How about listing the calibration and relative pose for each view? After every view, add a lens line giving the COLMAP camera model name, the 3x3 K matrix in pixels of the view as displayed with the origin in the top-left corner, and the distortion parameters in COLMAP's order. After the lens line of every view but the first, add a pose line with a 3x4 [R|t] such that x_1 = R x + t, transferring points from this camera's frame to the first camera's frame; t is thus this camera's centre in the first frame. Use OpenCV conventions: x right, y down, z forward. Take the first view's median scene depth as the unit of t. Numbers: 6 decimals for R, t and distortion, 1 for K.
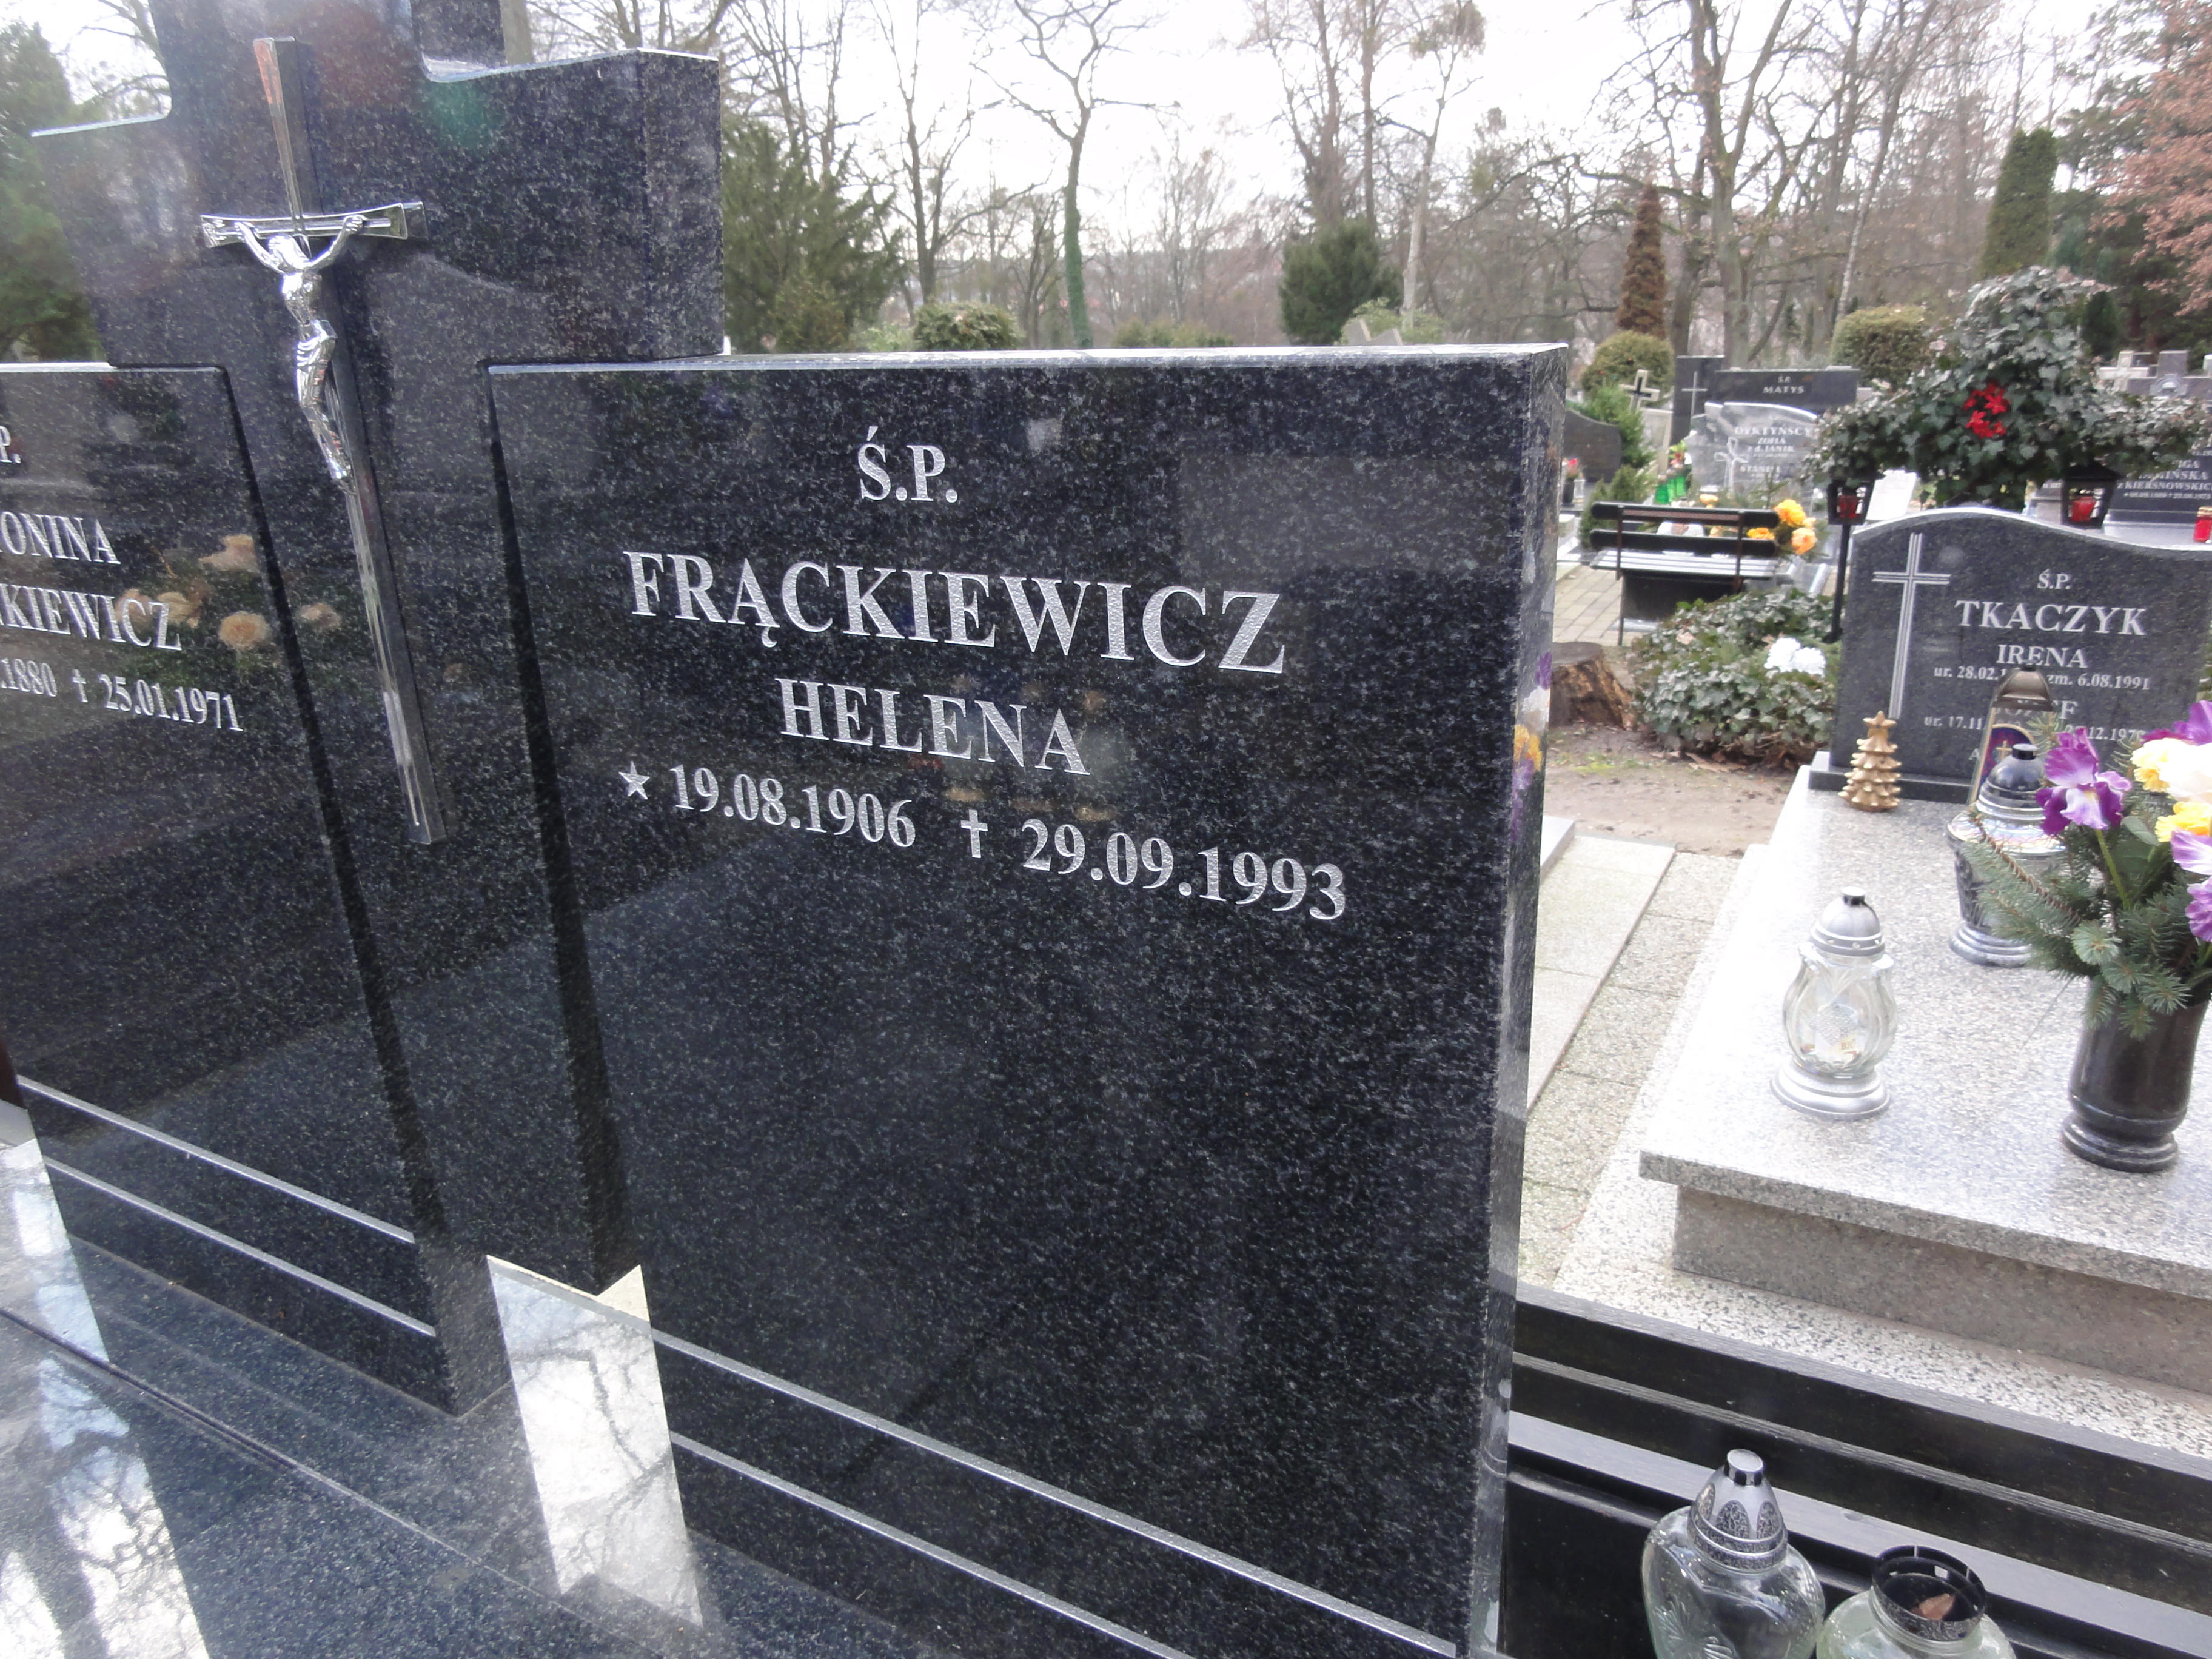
lens RADIAL K [[1566.7, 0, 1102.8], [0, 1566.7, 824.4], [0, 0, 1]] dist [0.002283, 0.001656]
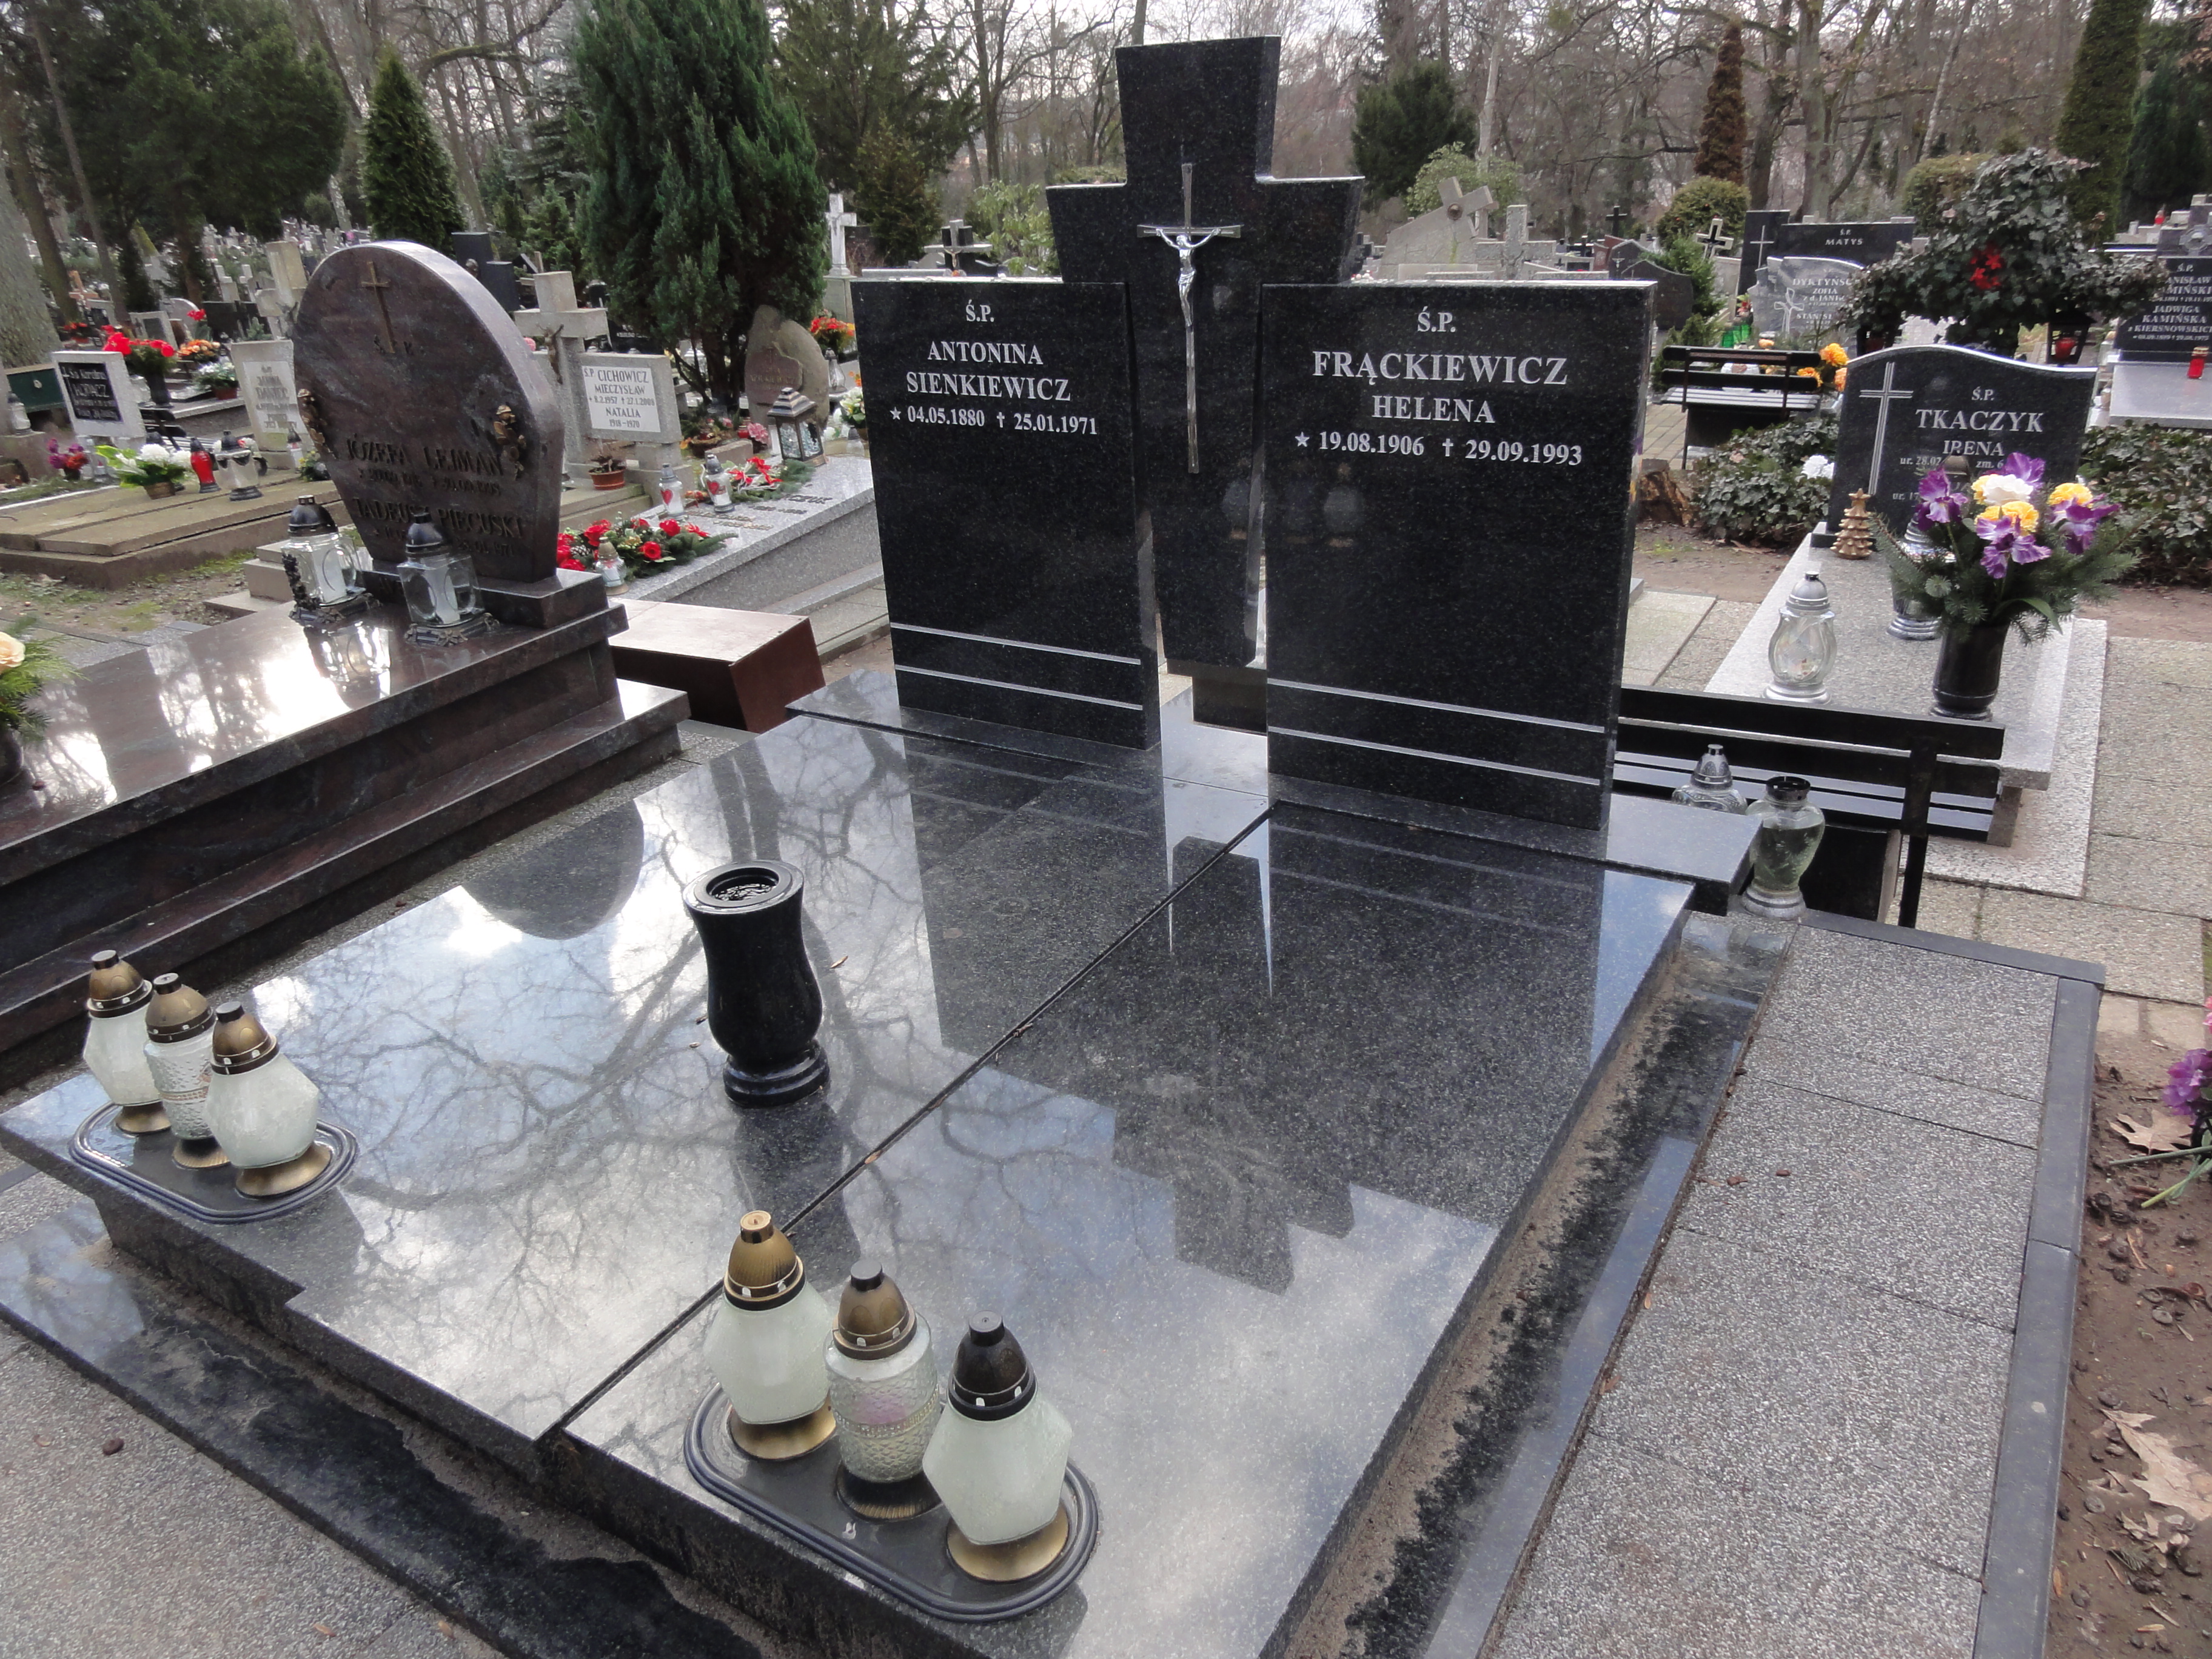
lens RADIAL K [[1566.7, 0, 1107.0], [0, 1566.7, 826.3], [0, 0, 1]] dist [0.002283, 0.001656]
pose [[0.999497, 0.003077, -0.031568, -0.158768], [-0.000261, 0.996047, 0.088827, 0.114964], [0.031717, -0.088774, 0.995547, -0.510850]]
